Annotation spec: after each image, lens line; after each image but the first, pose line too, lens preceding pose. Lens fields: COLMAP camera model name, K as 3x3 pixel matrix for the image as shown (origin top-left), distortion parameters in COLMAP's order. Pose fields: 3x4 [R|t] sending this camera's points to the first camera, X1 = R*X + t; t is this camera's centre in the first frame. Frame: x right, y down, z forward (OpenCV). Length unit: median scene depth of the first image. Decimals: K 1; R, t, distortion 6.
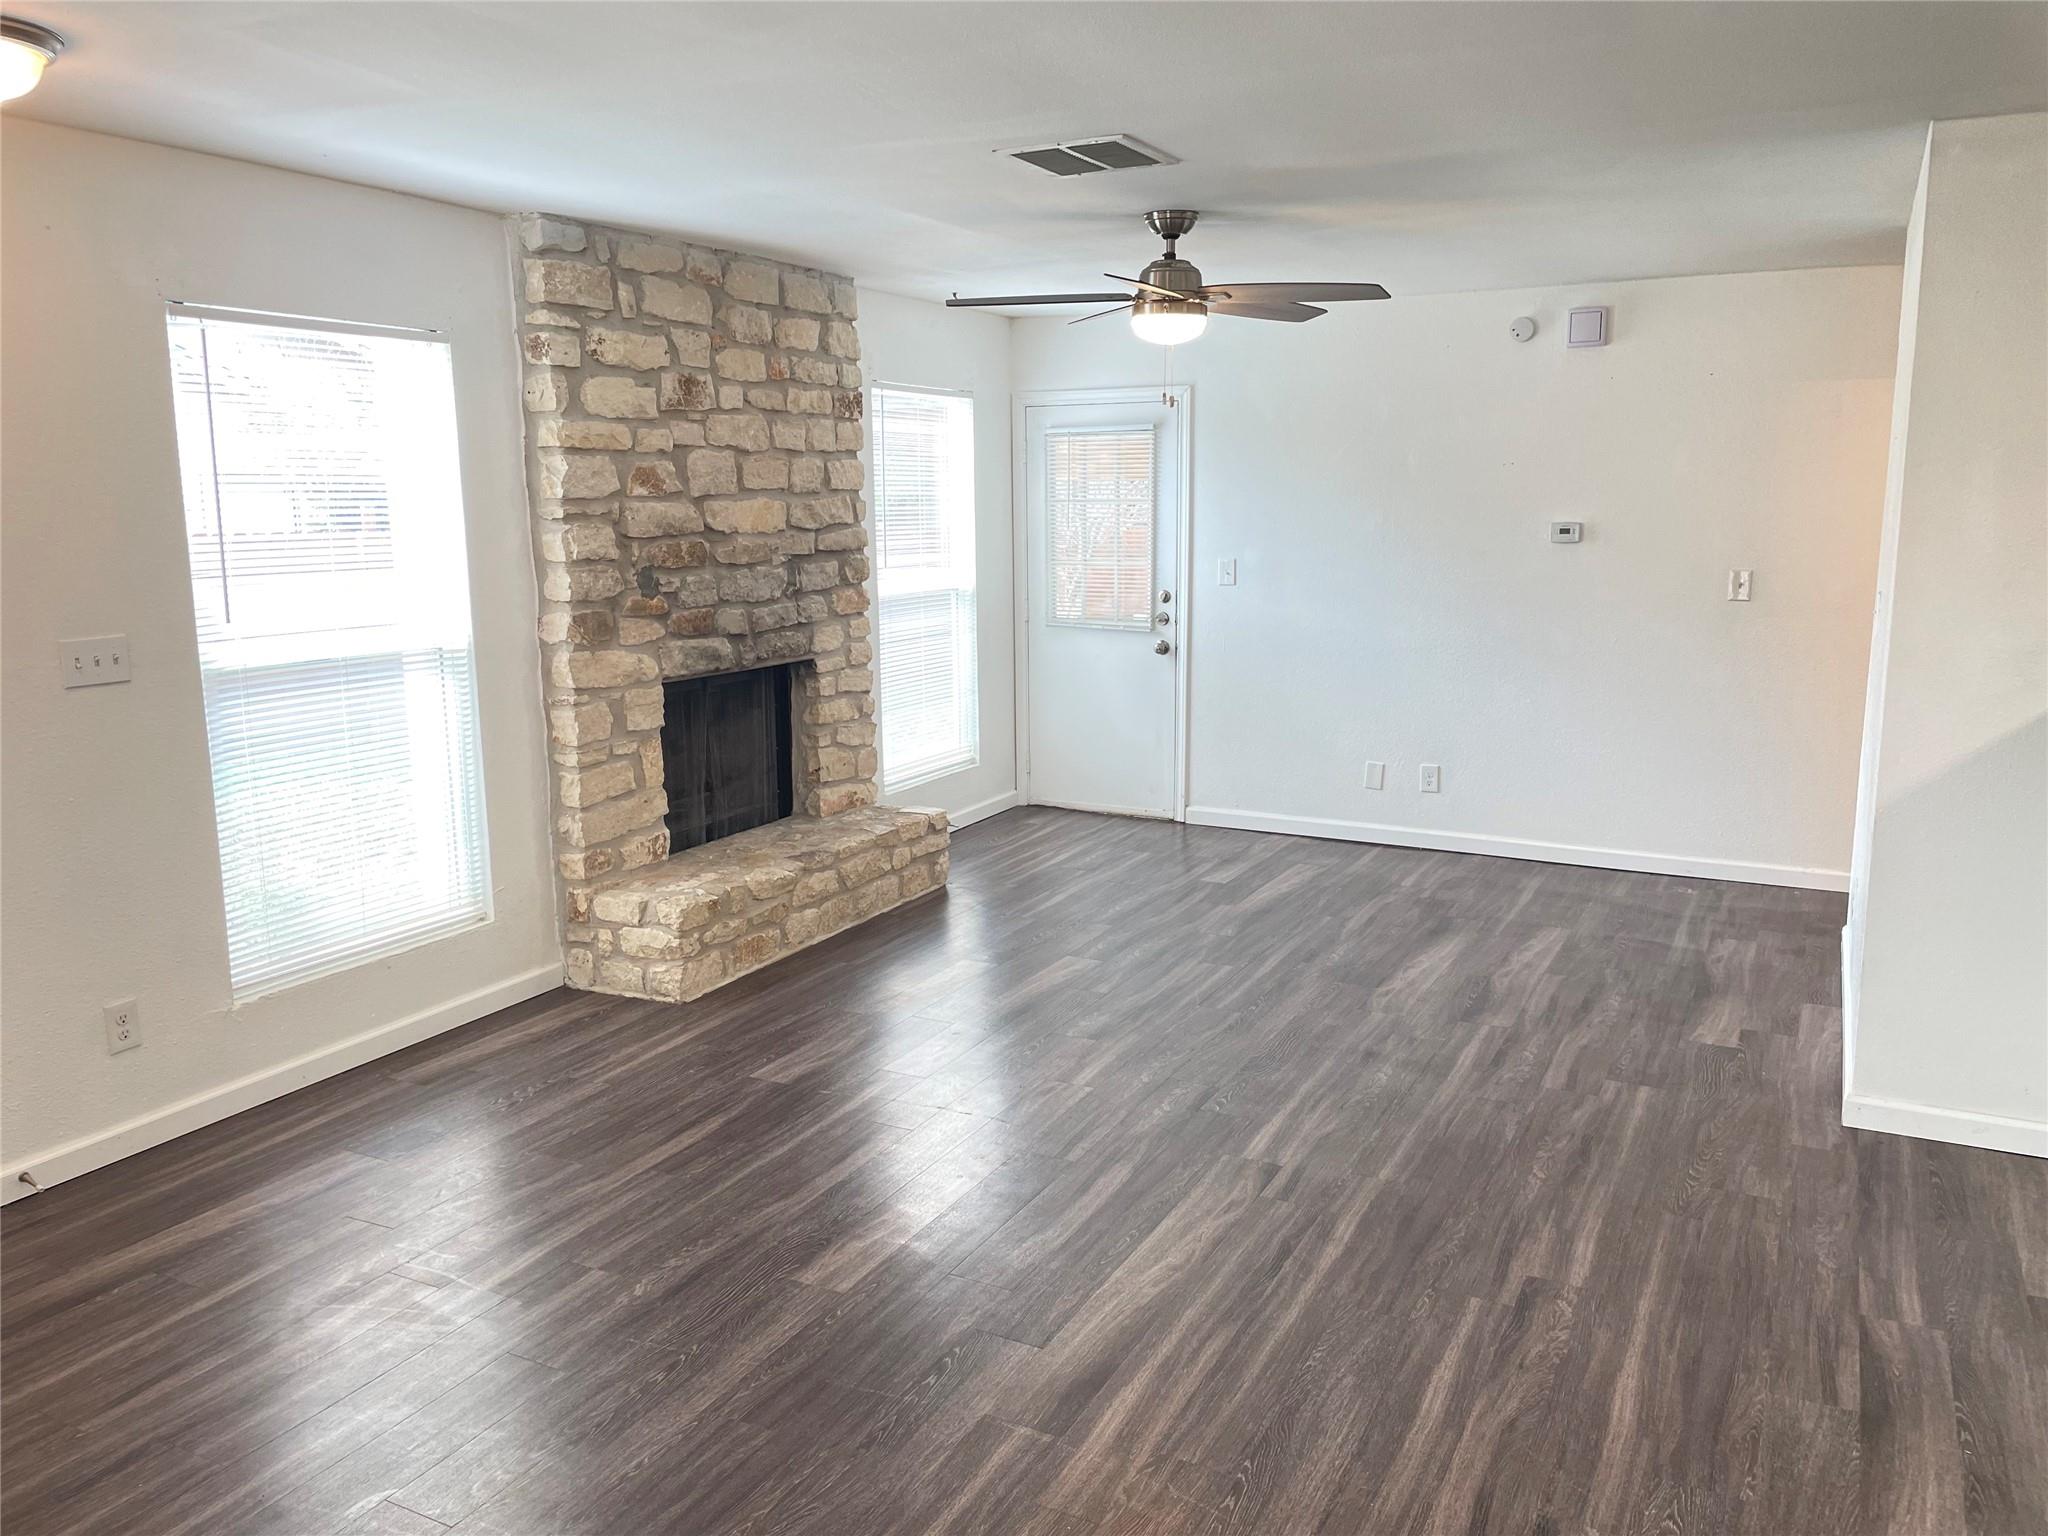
lens RADIAL K [[1547.0, 0, 1023.1], [0, 1547.0, 757.2], [0, 0, 1]] dist [0.103039, -0.151033]
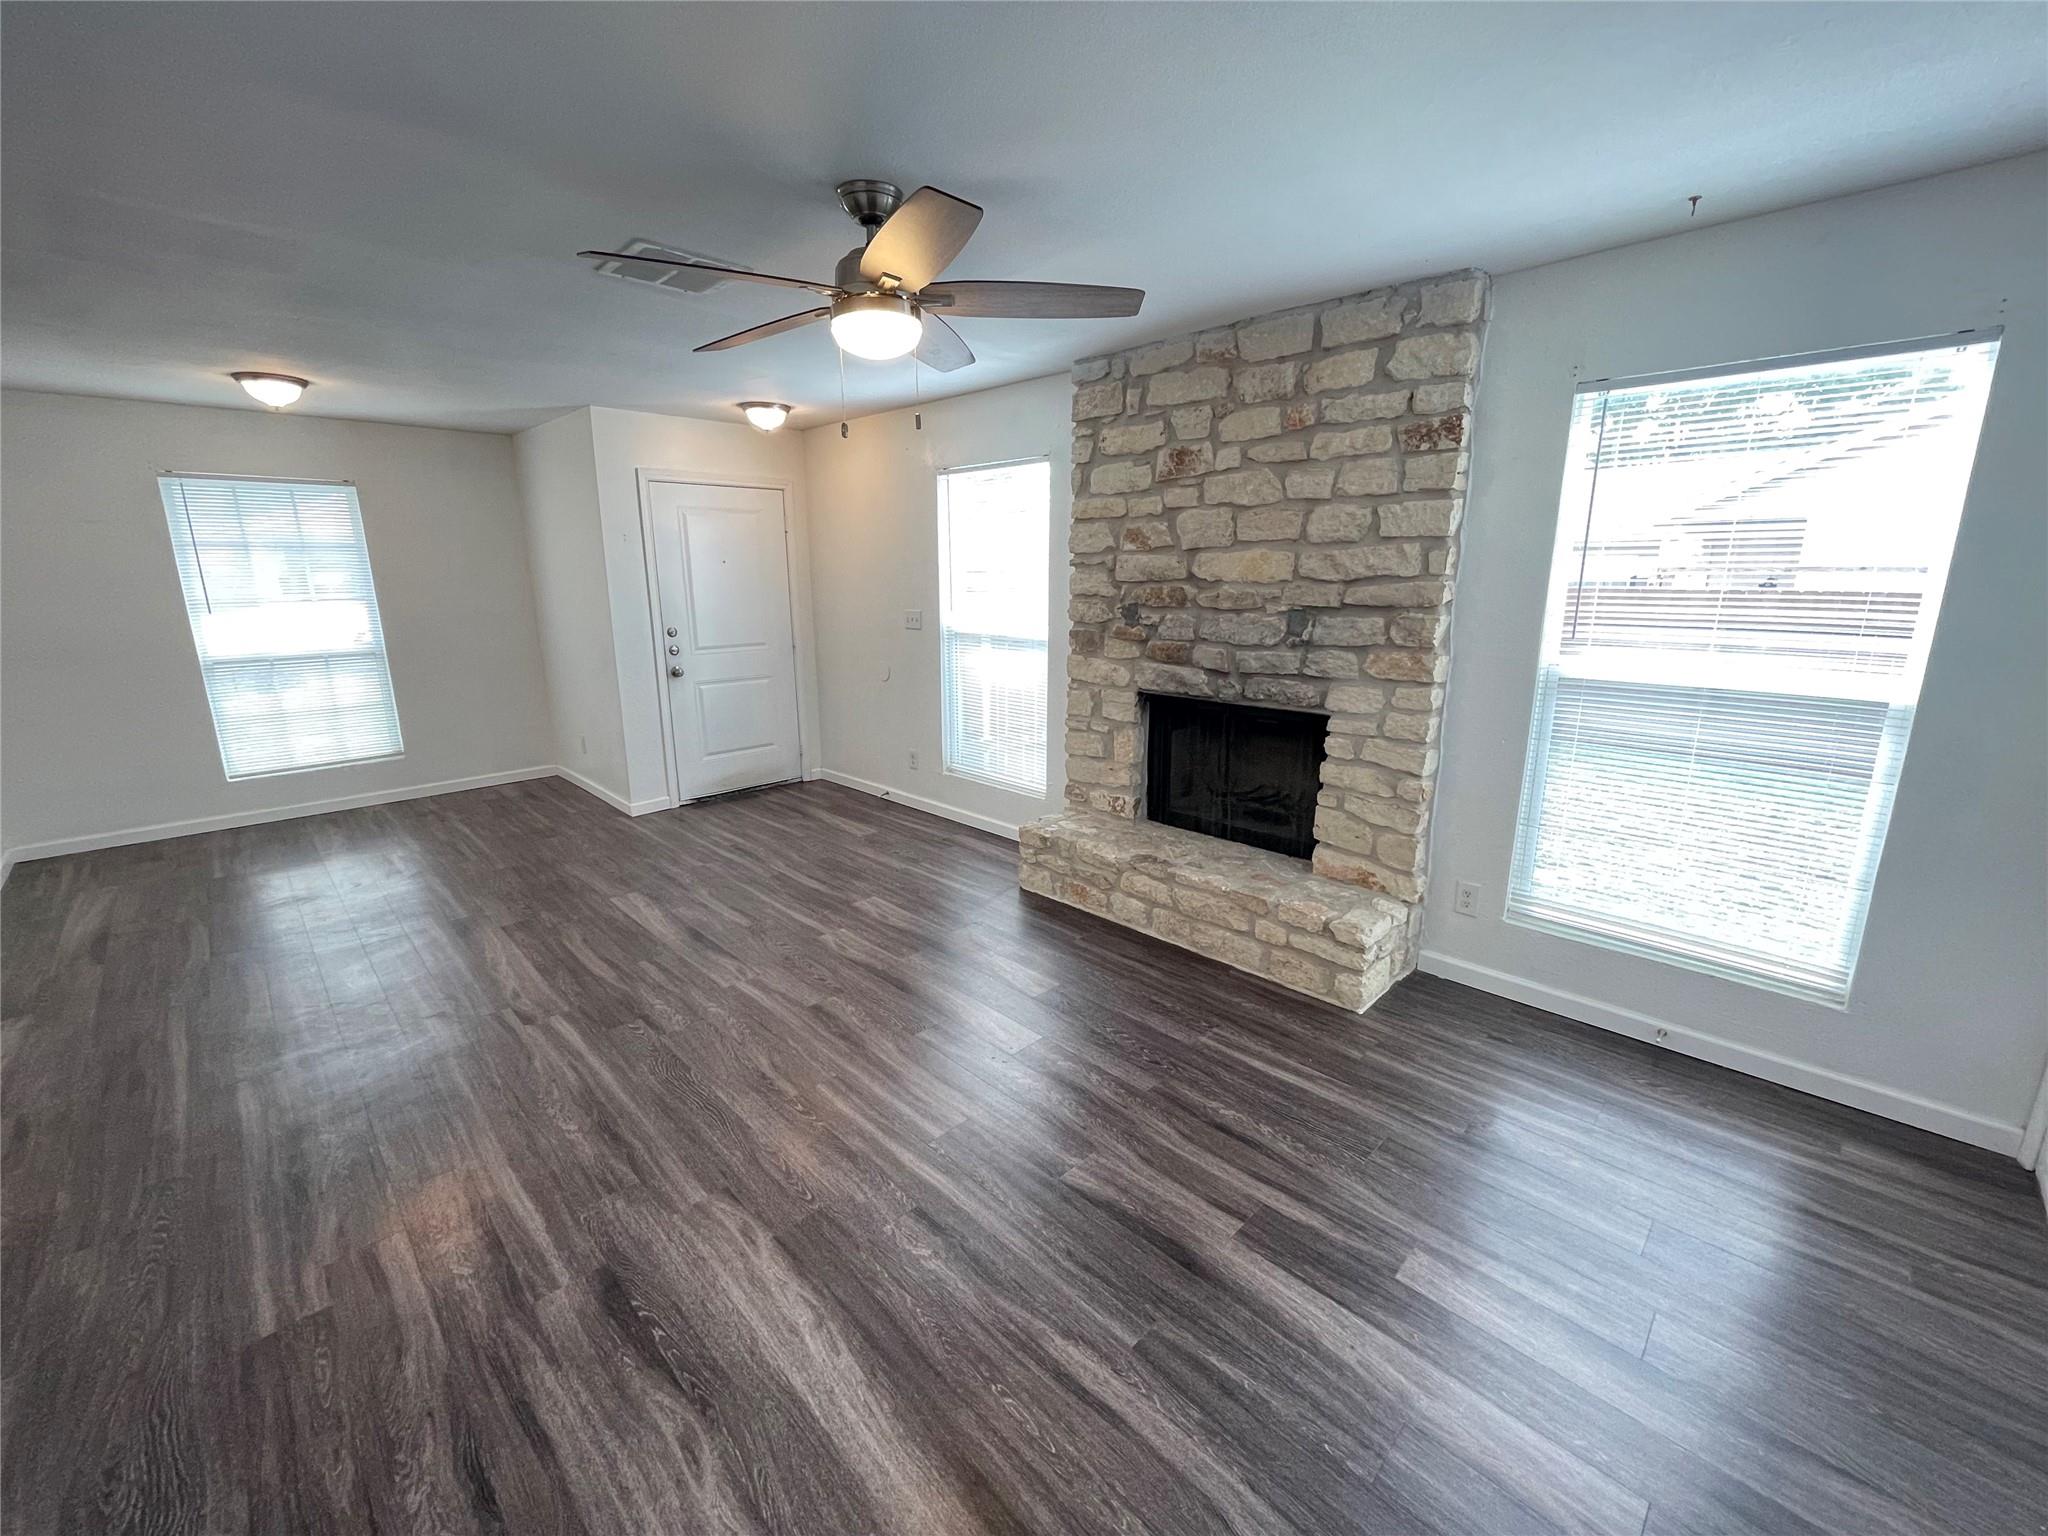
lens RADIAL K [[828.8, 0, 1022.7], [0, 828.8, 762.8], [0, 0, 1]] dist [0.000985, 0.000485]
pose [[-0.307192, 0.225554, -0.924532, 0.468535], [-0.153691, 0.946994, 0.282101, -0.173878], [0.939155, 0.228752, -0.256243, 1.092551]]
